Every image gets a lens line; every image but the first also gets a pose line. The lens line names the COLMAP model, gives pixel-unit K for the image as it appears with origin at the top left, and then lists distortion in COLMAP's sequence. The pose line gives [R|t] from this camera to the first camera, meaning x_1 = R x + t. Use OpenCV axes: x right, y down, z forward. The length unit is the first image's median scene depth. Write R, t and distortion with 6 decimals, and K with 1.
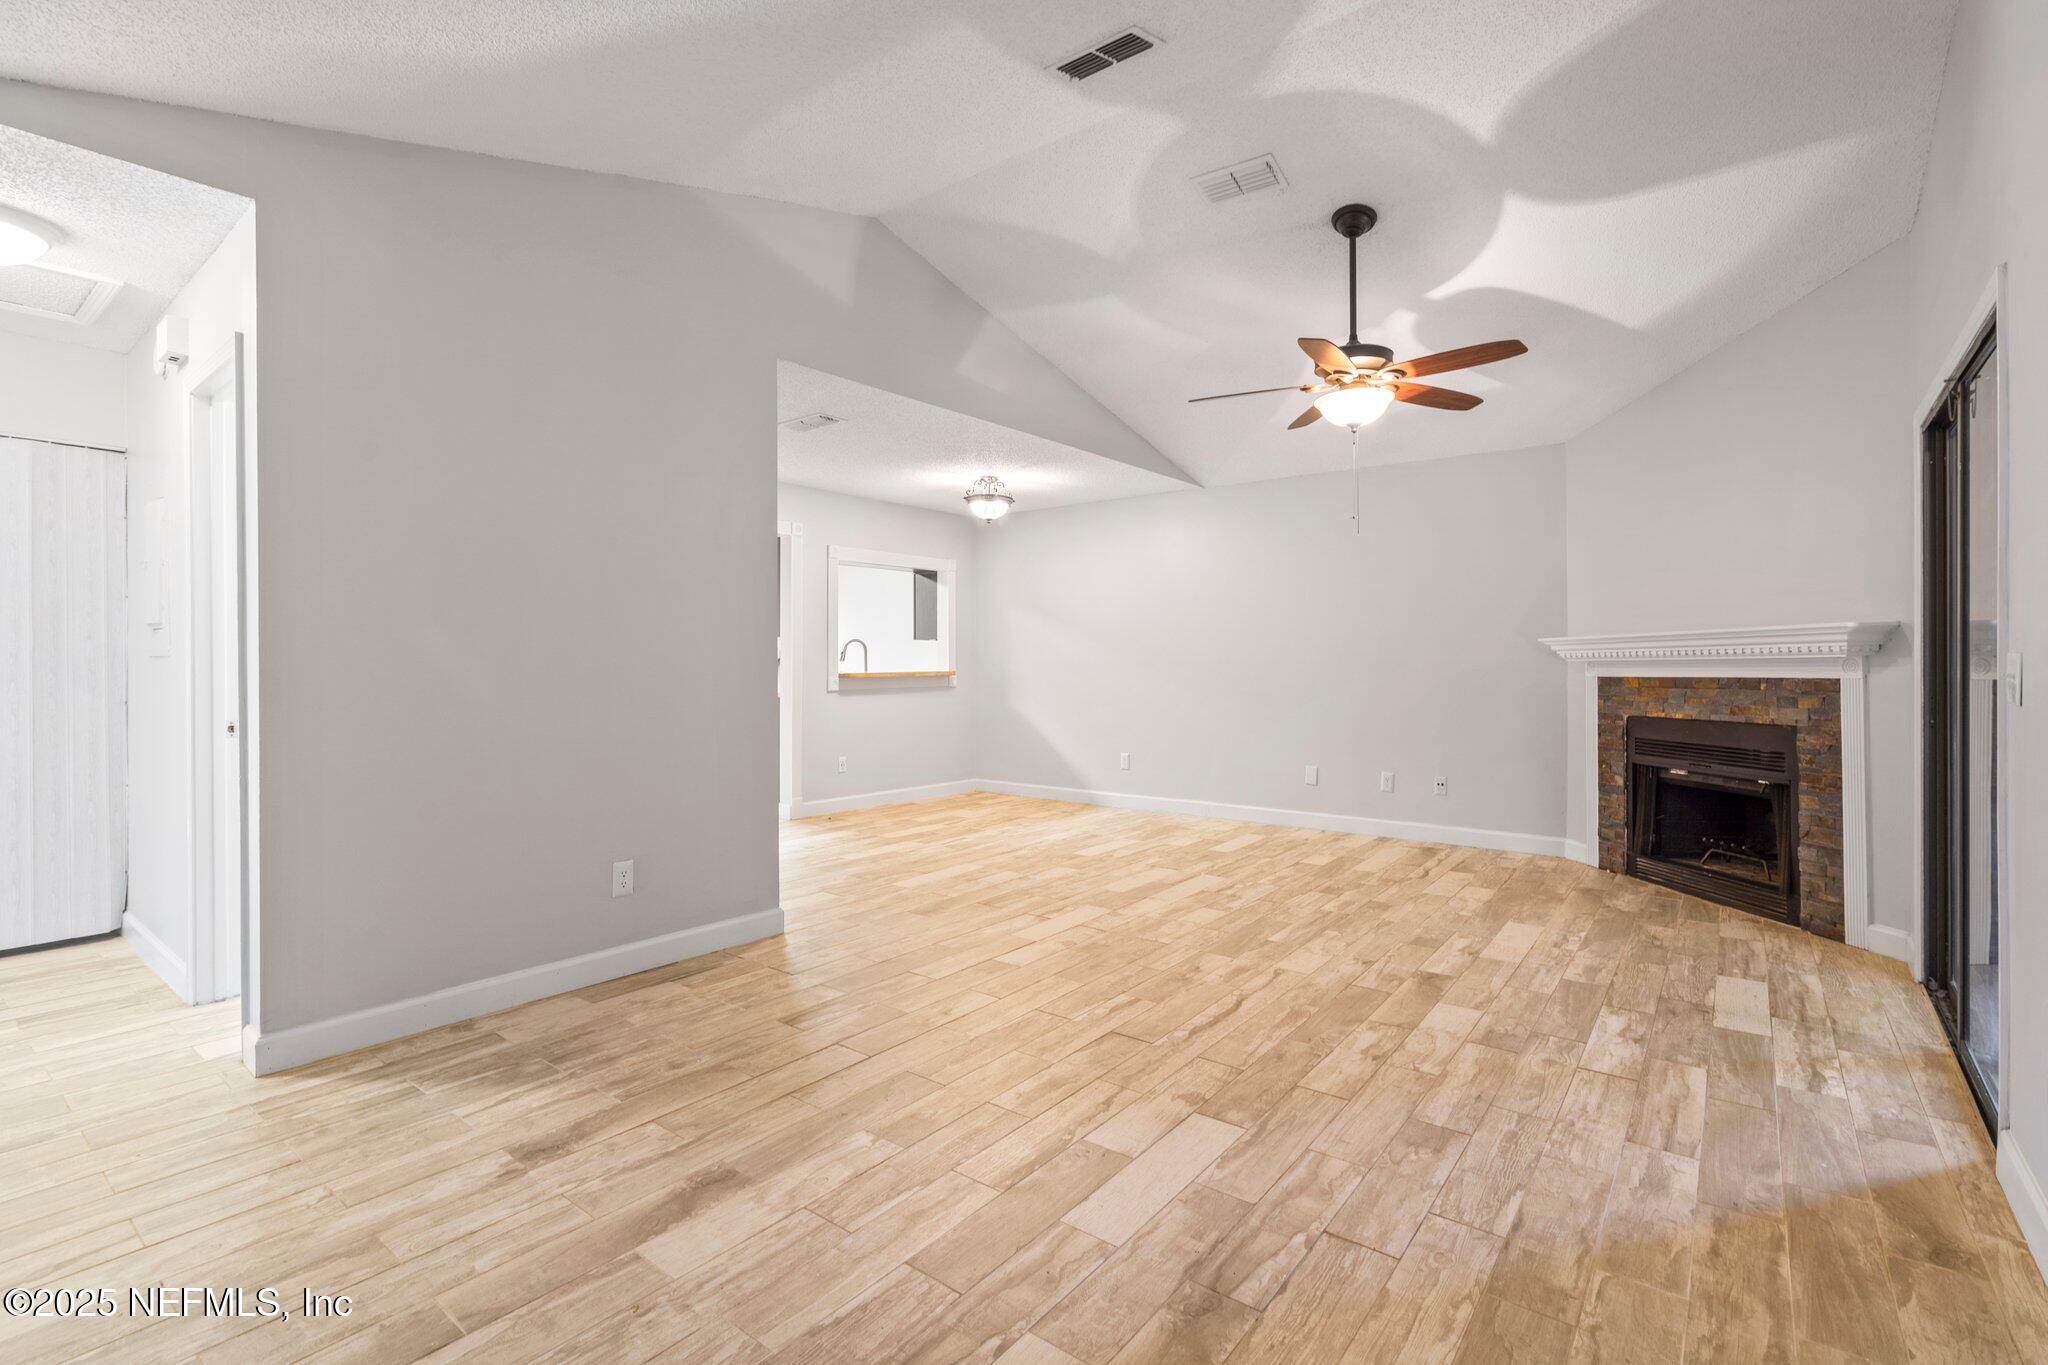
lens RADIAL K [[932.4, 0, 1030.6], [0, 932.4, 665.7], [0, 0, 1]] dist [-0.001703, -0.000102]
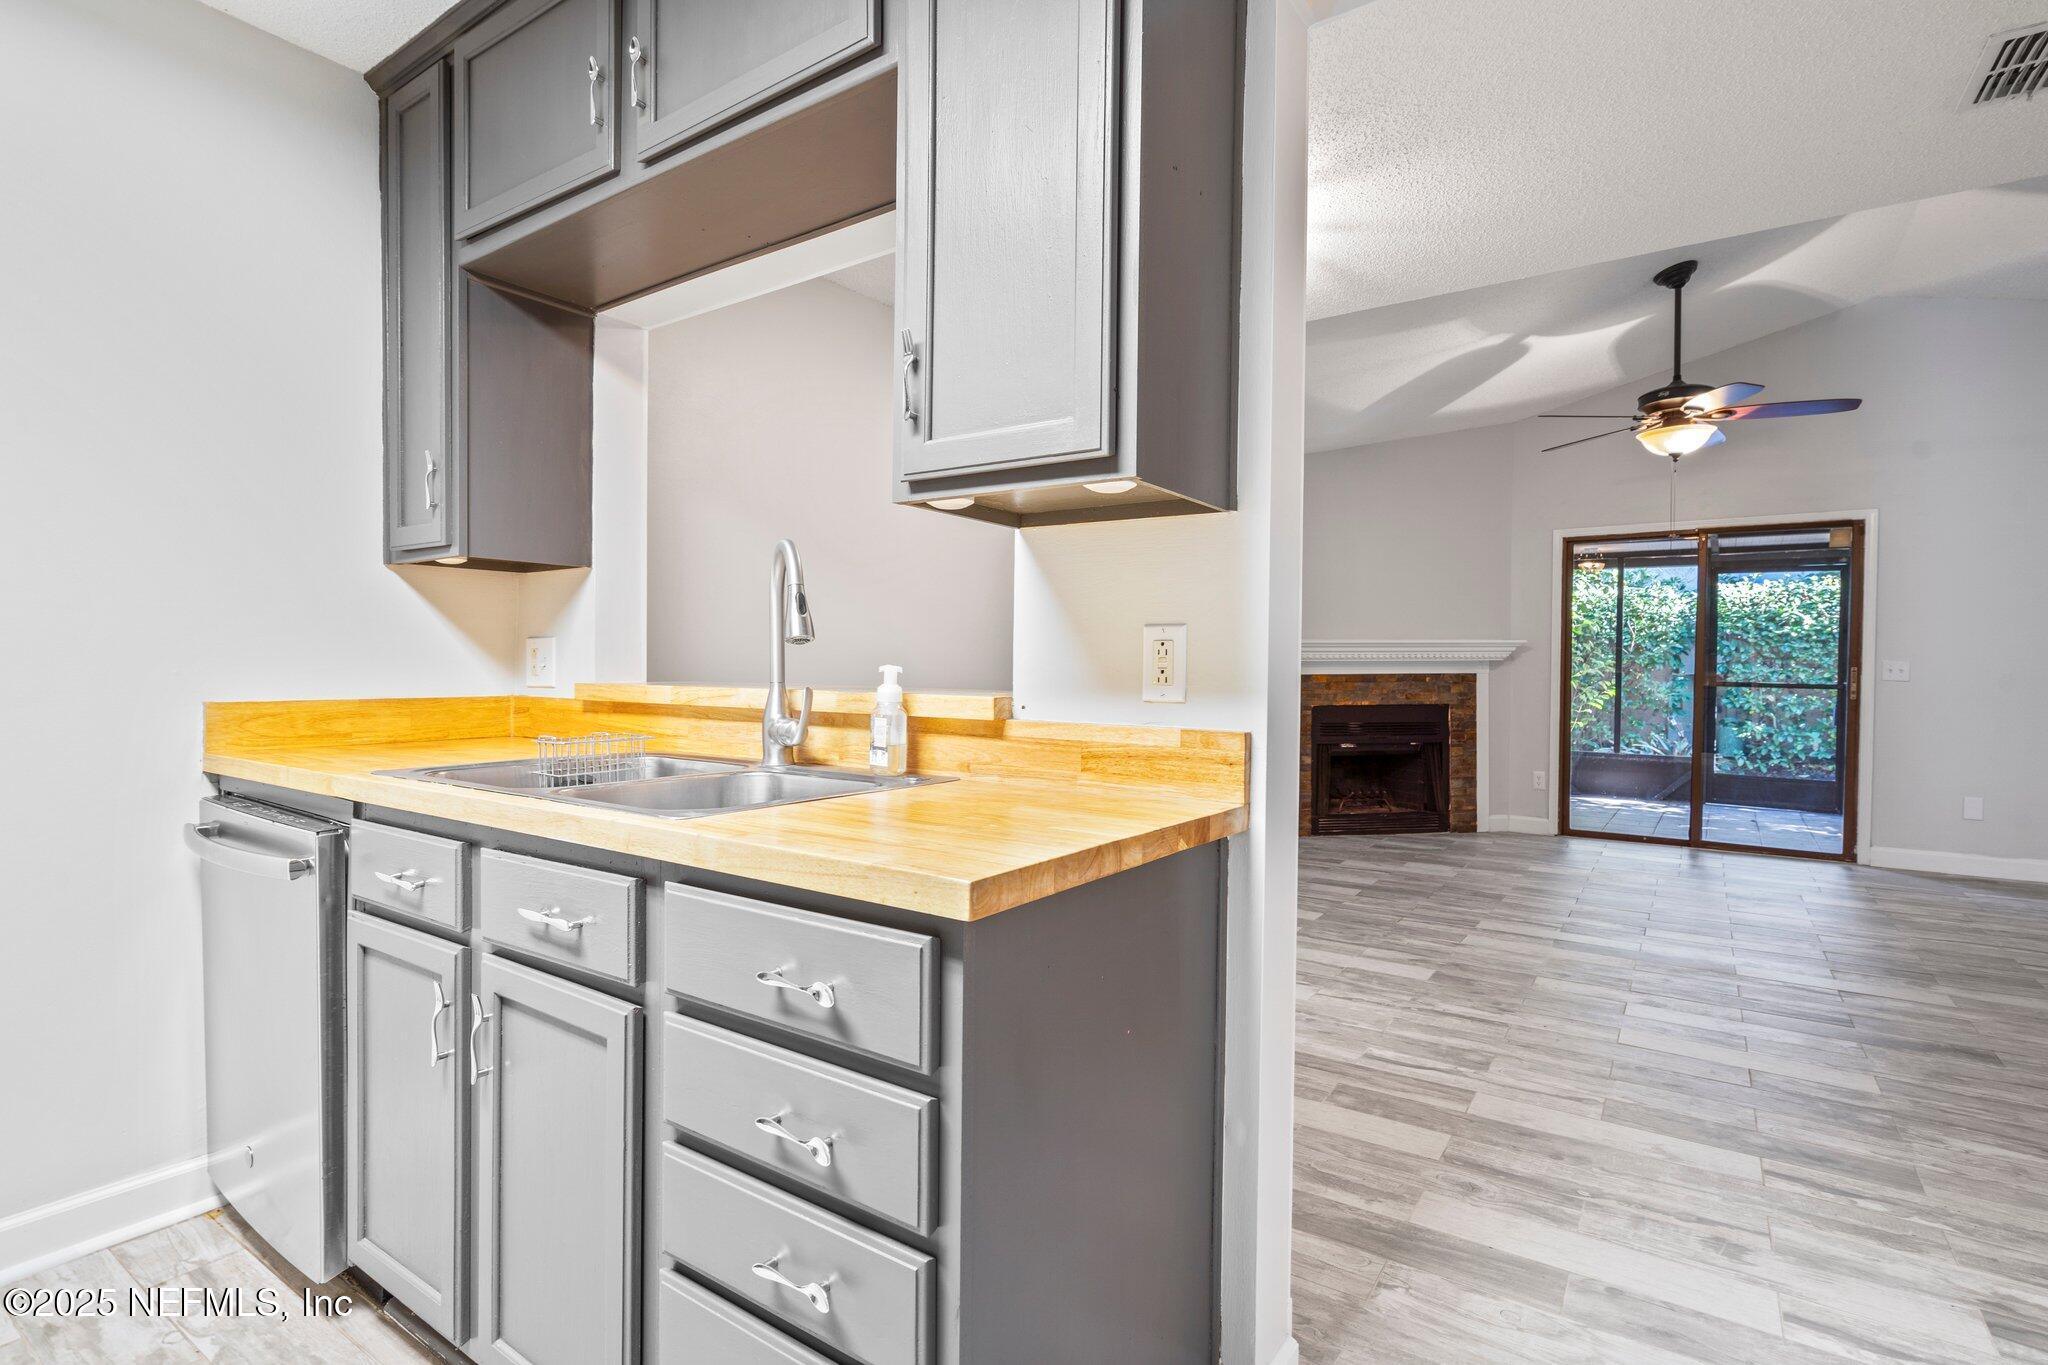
lens RADIAL K [[986.5, 0, 1020.3], [0, 986.5, 678.3], [0, 0, 1]] dist [-0.001311, 0.000233]
pose [[-0.054842, -0.012944, 0.998411, -0.832320], [-0.002230, 0.999915, 0.012842, 0.001630], [-0.998493, -0.001522, -0.054867, 1.894772]]
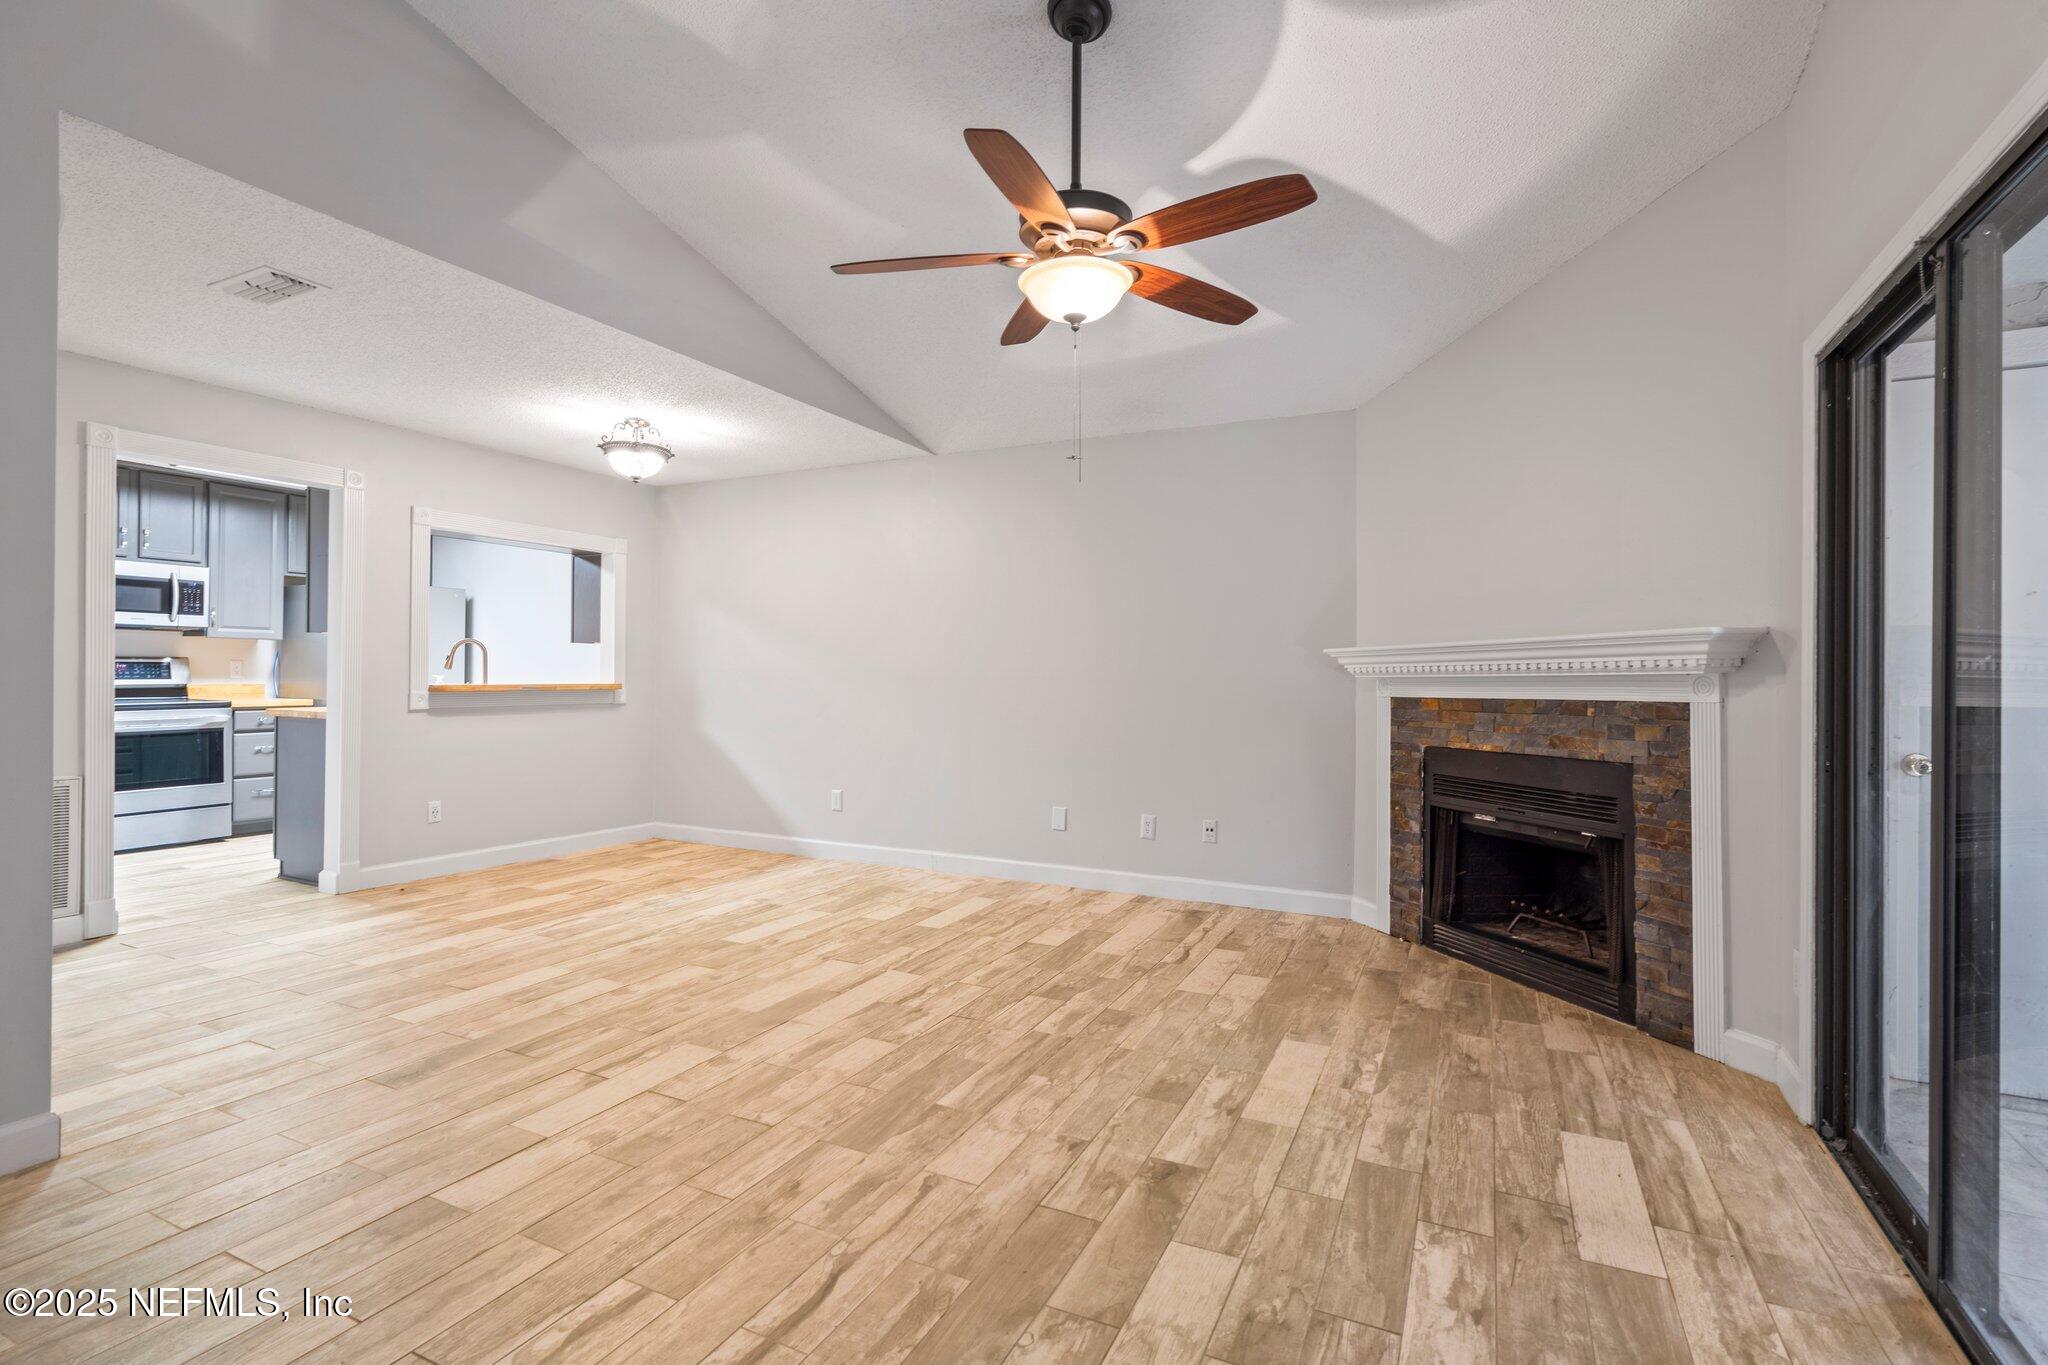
lens RADIAL K [[955.0, 0, 1026.5], [0, 955.0, 676.9], [0, 0, 1]] dist [-0.005030, 0.001632]
pose [[0.979552, 0.009898, 0.200947, 0.181988], [-0.009221, 0.999948, -0.004305, 0.001288], [-0.200979, 0.002364, 0.979593, 0.345267]]
